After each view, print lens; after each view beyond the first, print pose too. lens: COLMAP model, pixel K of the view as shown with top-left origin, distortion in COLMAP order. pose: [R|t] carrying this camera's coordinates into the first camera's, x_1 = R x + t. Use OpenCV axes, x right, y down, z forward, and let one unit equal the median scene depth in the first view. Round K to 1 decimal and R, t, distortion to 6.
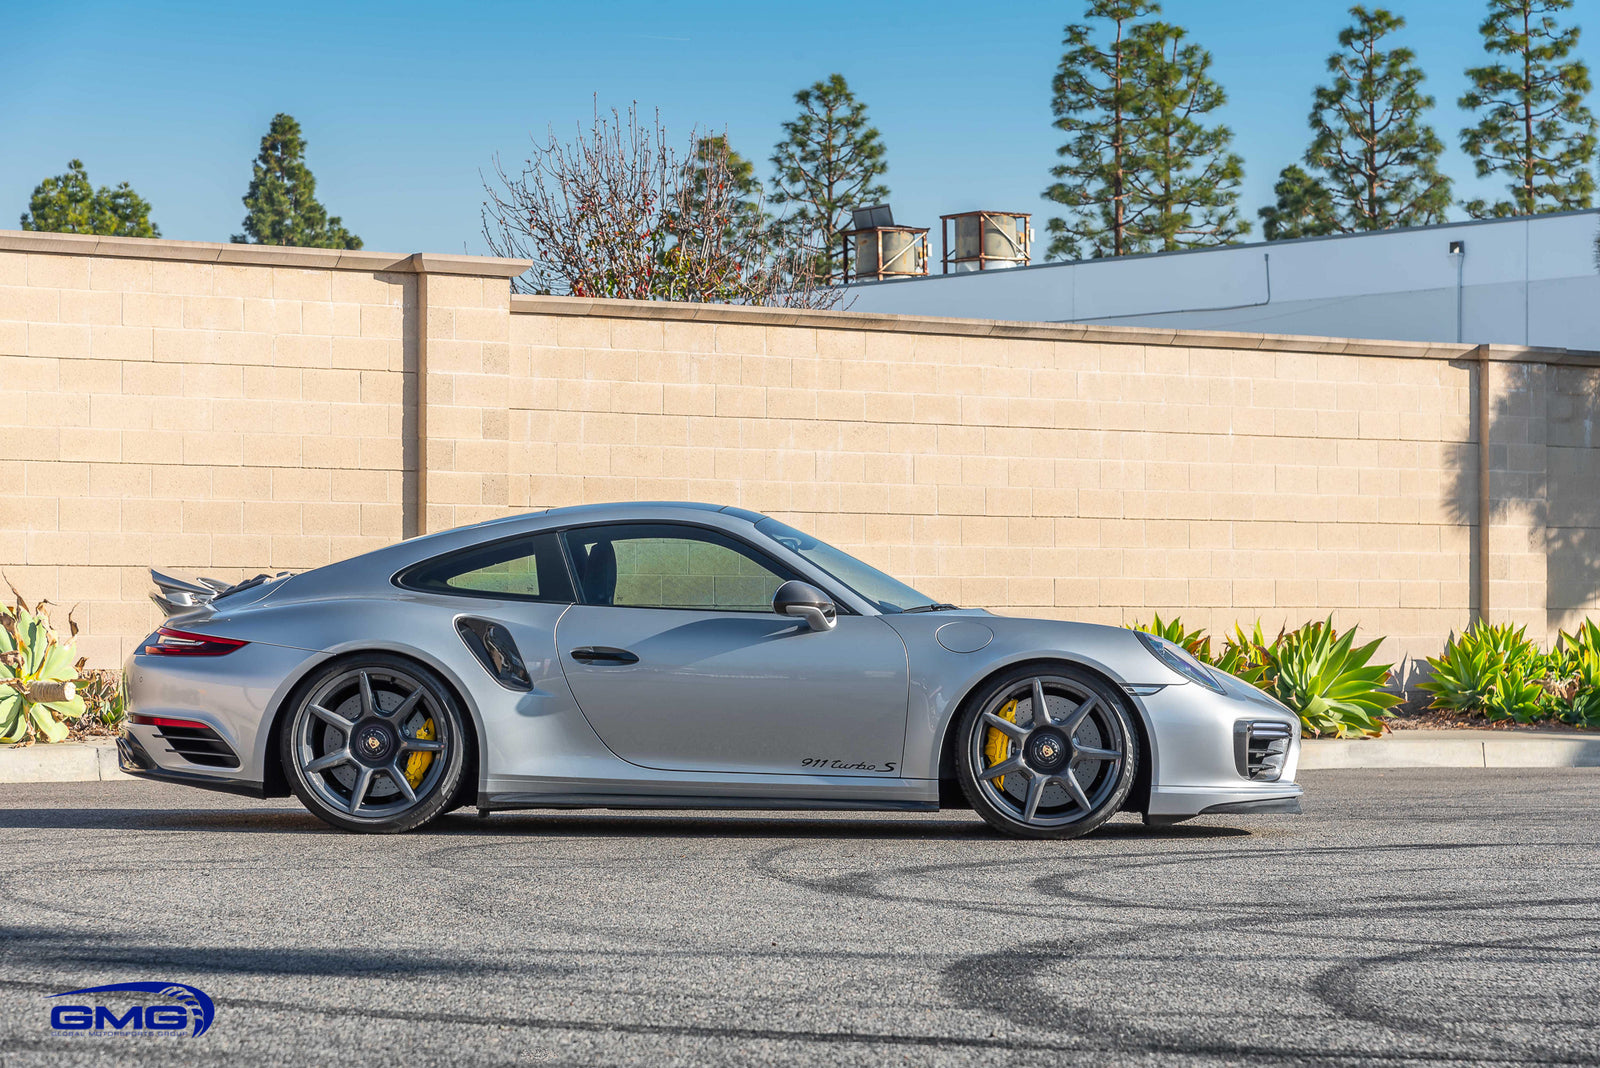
lens RADIAL K [[5508.3, 0, 800.0], [0, 5508.3, 534.0], [0, 0, 1]] dist [-0.002211, 0.979125]
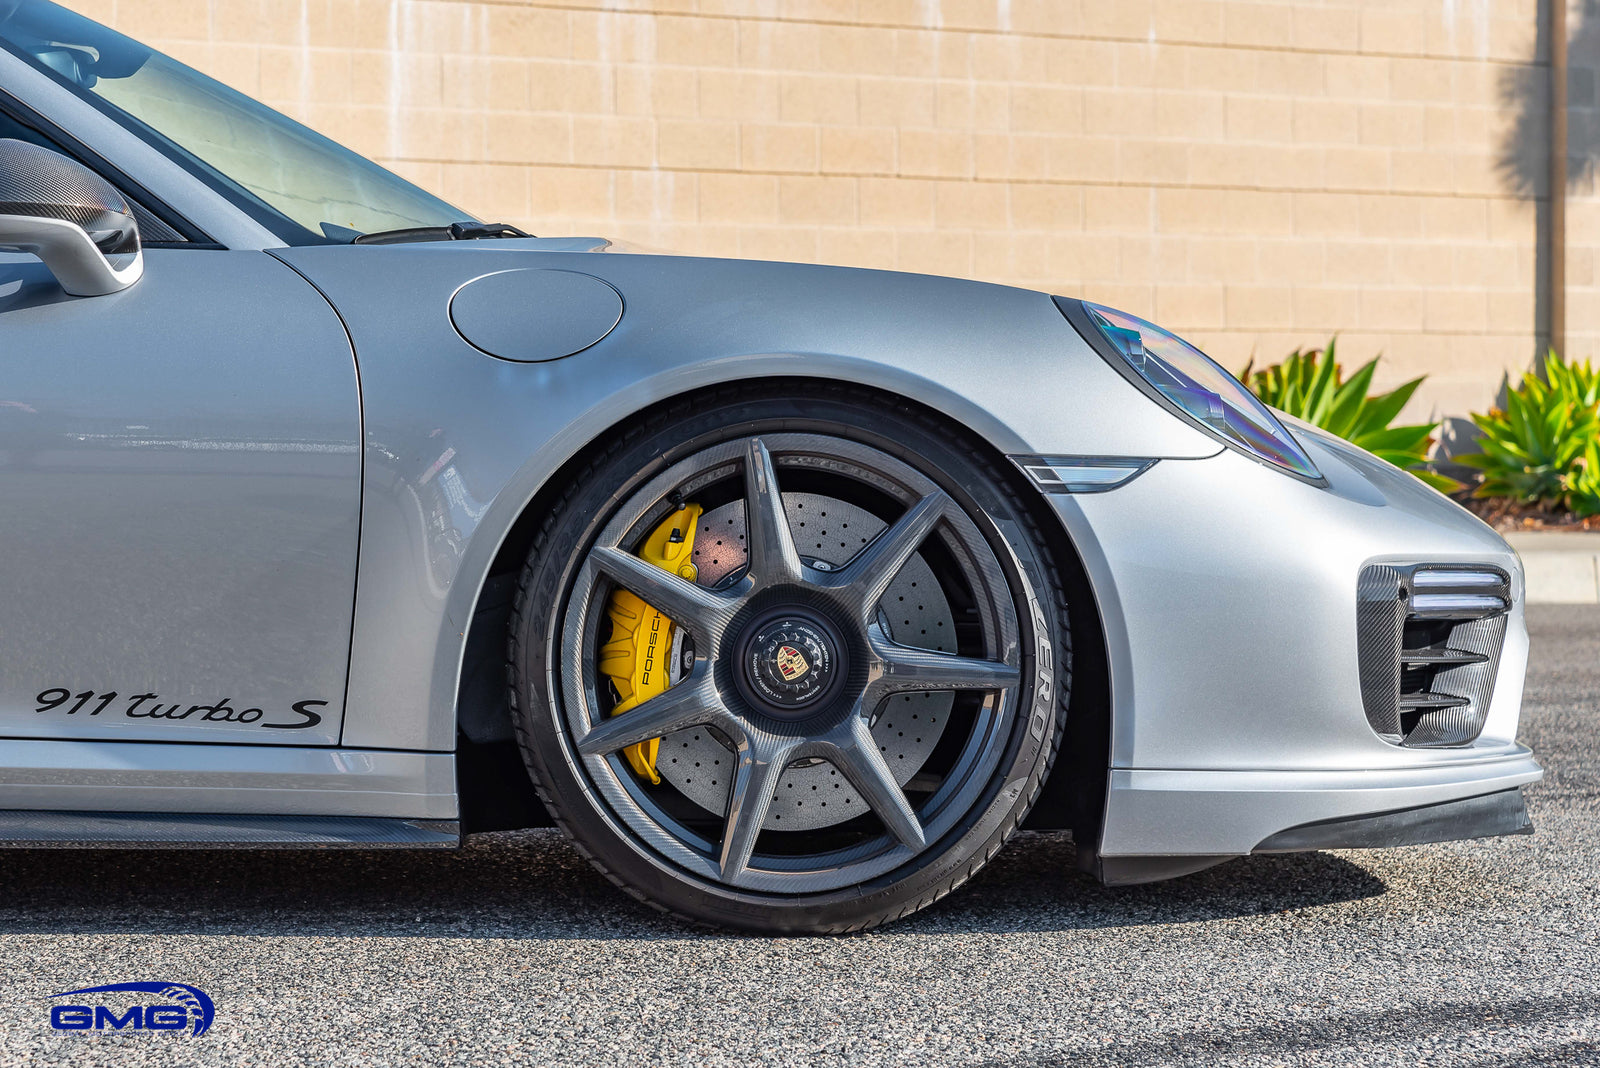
lens RADIAL K [[5508.3, 0, 800.0], [0, 5508.3, 534.0], [0, 0, 1]] dist [-0.002211, 0.979125]
pose [[0.999505, -0.003386, 0.031276, 0.035021], [0.002109, 0.999166, 0.040783, 0.018333], [-0.031388, -0.040697, 0.998678, 0.669821]]
